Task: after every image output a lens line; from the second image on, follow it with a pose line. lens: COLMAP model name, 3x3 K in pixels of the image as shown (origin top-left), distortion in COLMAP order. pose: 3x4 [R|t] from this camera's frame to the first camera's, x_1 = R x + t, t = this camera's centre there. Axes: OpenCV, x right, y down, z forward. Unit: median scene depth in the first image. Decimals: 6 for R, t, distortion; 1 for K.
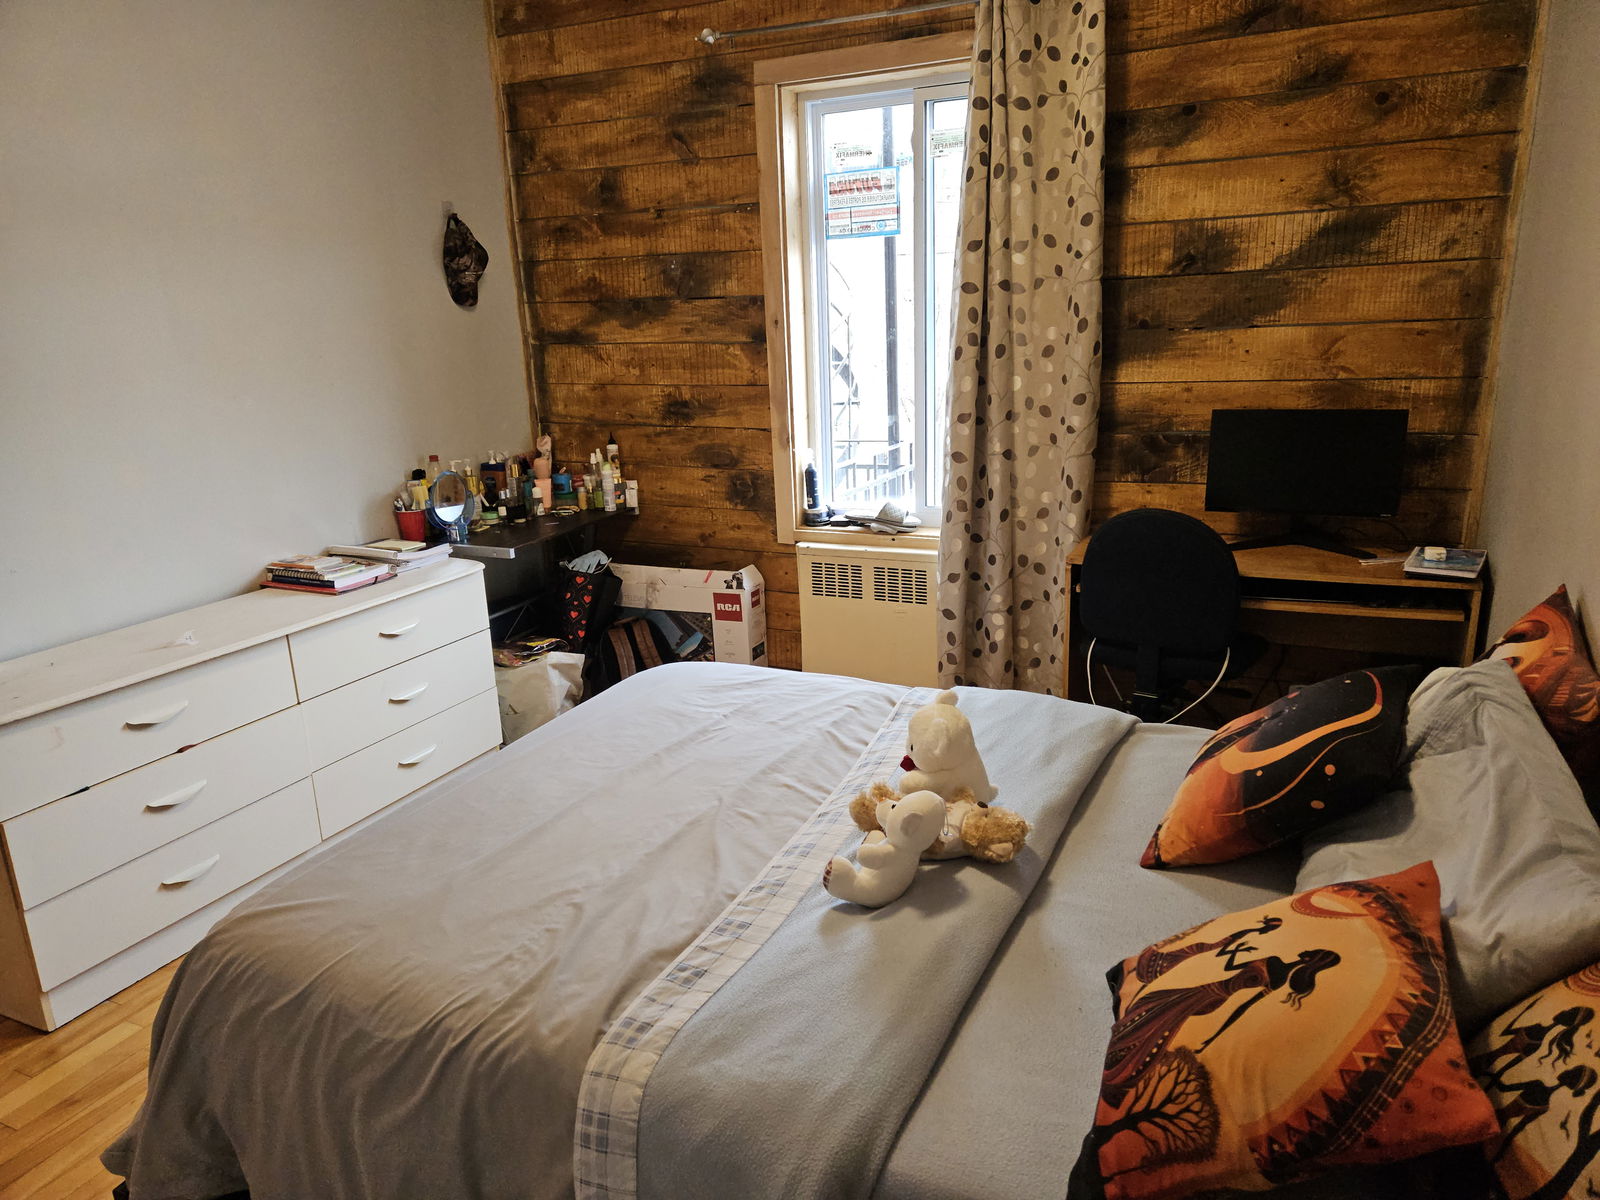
lens RADIAL K [[1060.1, 0, 800.0], [0, 1060.1, 600.0], [0, 0, 1]] dist [0.072198, -0.058572]
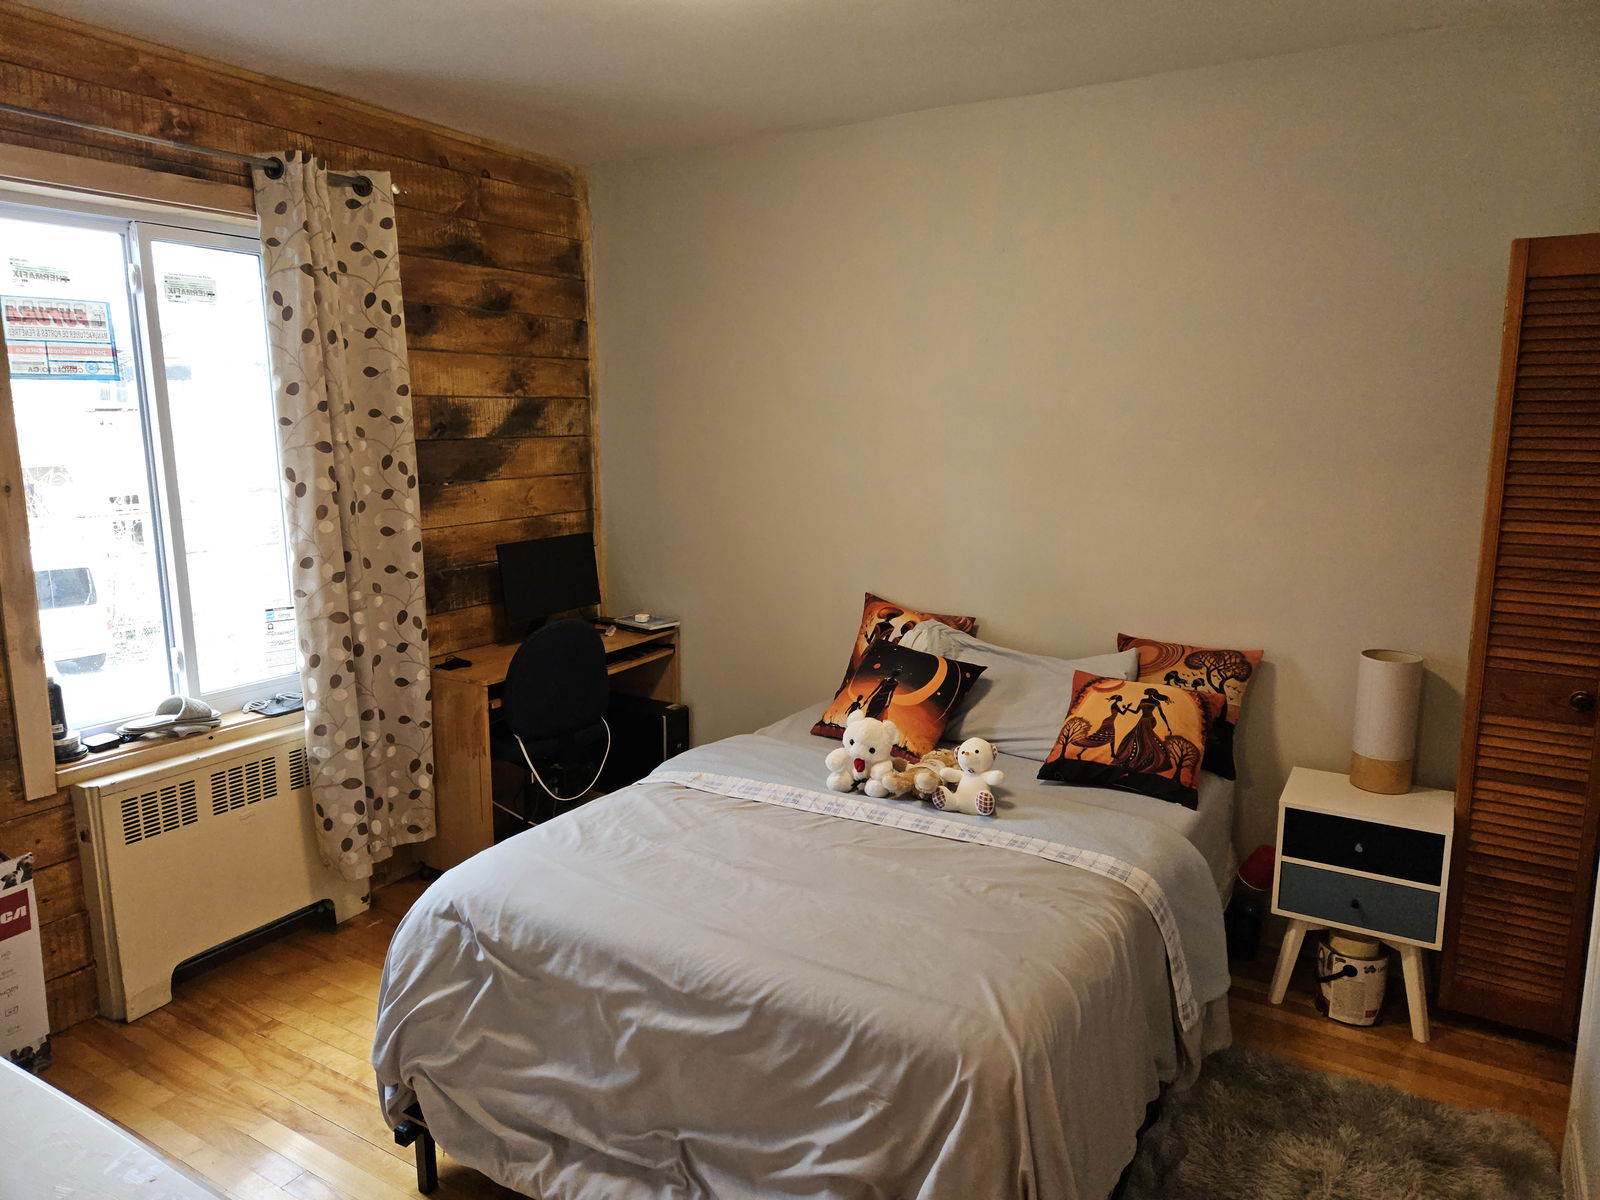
lens RADIAL K [[1060.1, 0, 800.0], [0, 1060.1, 600.0], [0, 0, 1]] dist [0.072198, -0.058572]
pose [[0.108208, -0.134652, 0.984967, -0.838931], [0.268537, 0.957912, 0.101452, -0.151580], [-0.957172, 0.253522, 0.139812, 0.517754]]
